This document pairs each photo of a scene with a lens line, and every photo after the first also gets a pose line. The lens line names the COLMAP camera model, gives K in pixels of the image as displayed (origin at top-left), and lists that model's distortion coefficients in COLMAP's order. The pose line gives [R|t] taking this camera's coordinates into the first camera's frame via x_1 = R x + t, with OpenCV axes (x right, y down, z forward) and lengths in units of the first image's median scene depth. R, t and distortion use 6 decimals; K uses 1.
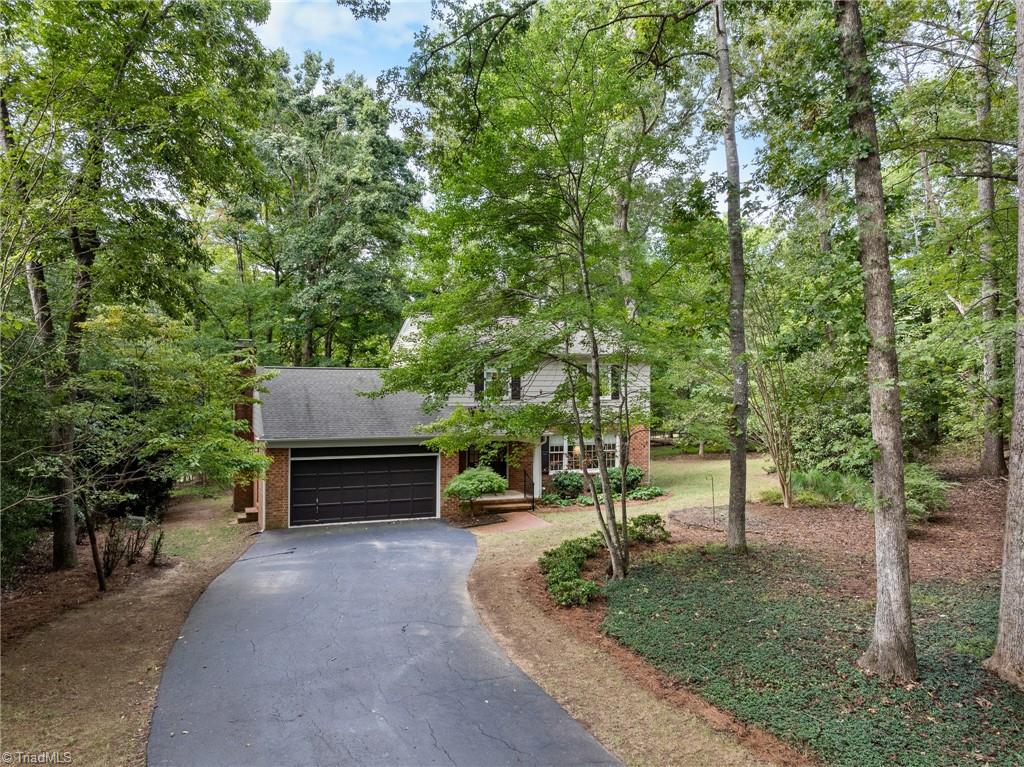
lens RADIAL K [[722.8, 0, 512.0], [0, 722.8, 383.5], [0, 0, 1]] dist [0.001751, 0.000916]
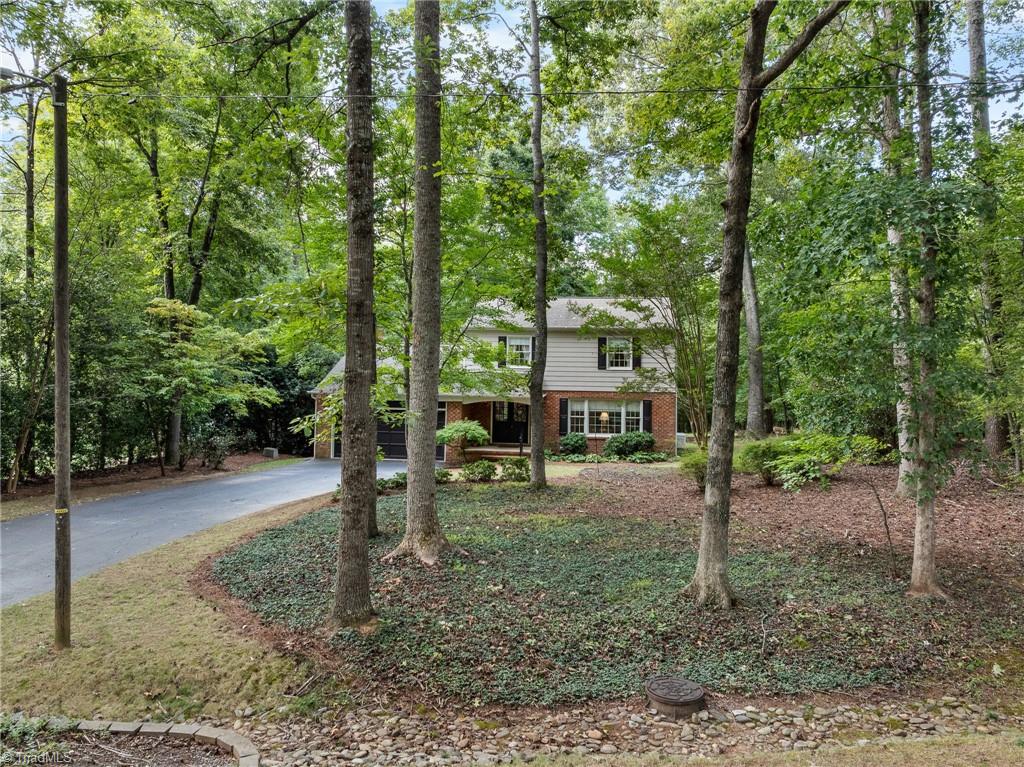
lens RADIAL K [[722.8, 0, 512.0], [0, 722.8, 383.5], [0, 0, 1]] dist [0.001751, 0.000916]
pose [[0.893628, 0.025315, -0.448093, 0.525138], [-0.013192, 0.999458, 0.030156, 0.012200], [0.448614, -0.021037, 0.893478, -0.054758]]
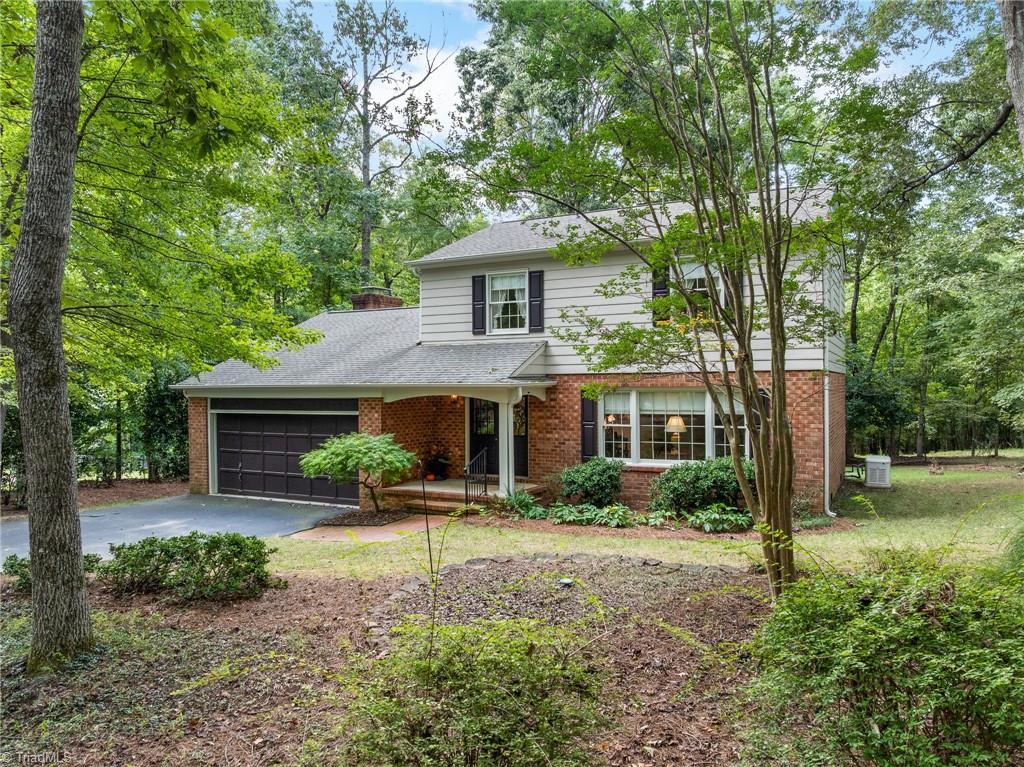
lens RADIAL K [[765.1, 0, 512.0], [0, 765.1, 383.5], [0, 0, 1]] dist [0.000885, 0.000213]
pose [[0.669255, 0.003245, -0.743025, 0.493762], [0.016885, 0.999666, 0.019574, 0.055640], [0.742841, -0.025646, 0.668977, 0.606252]]
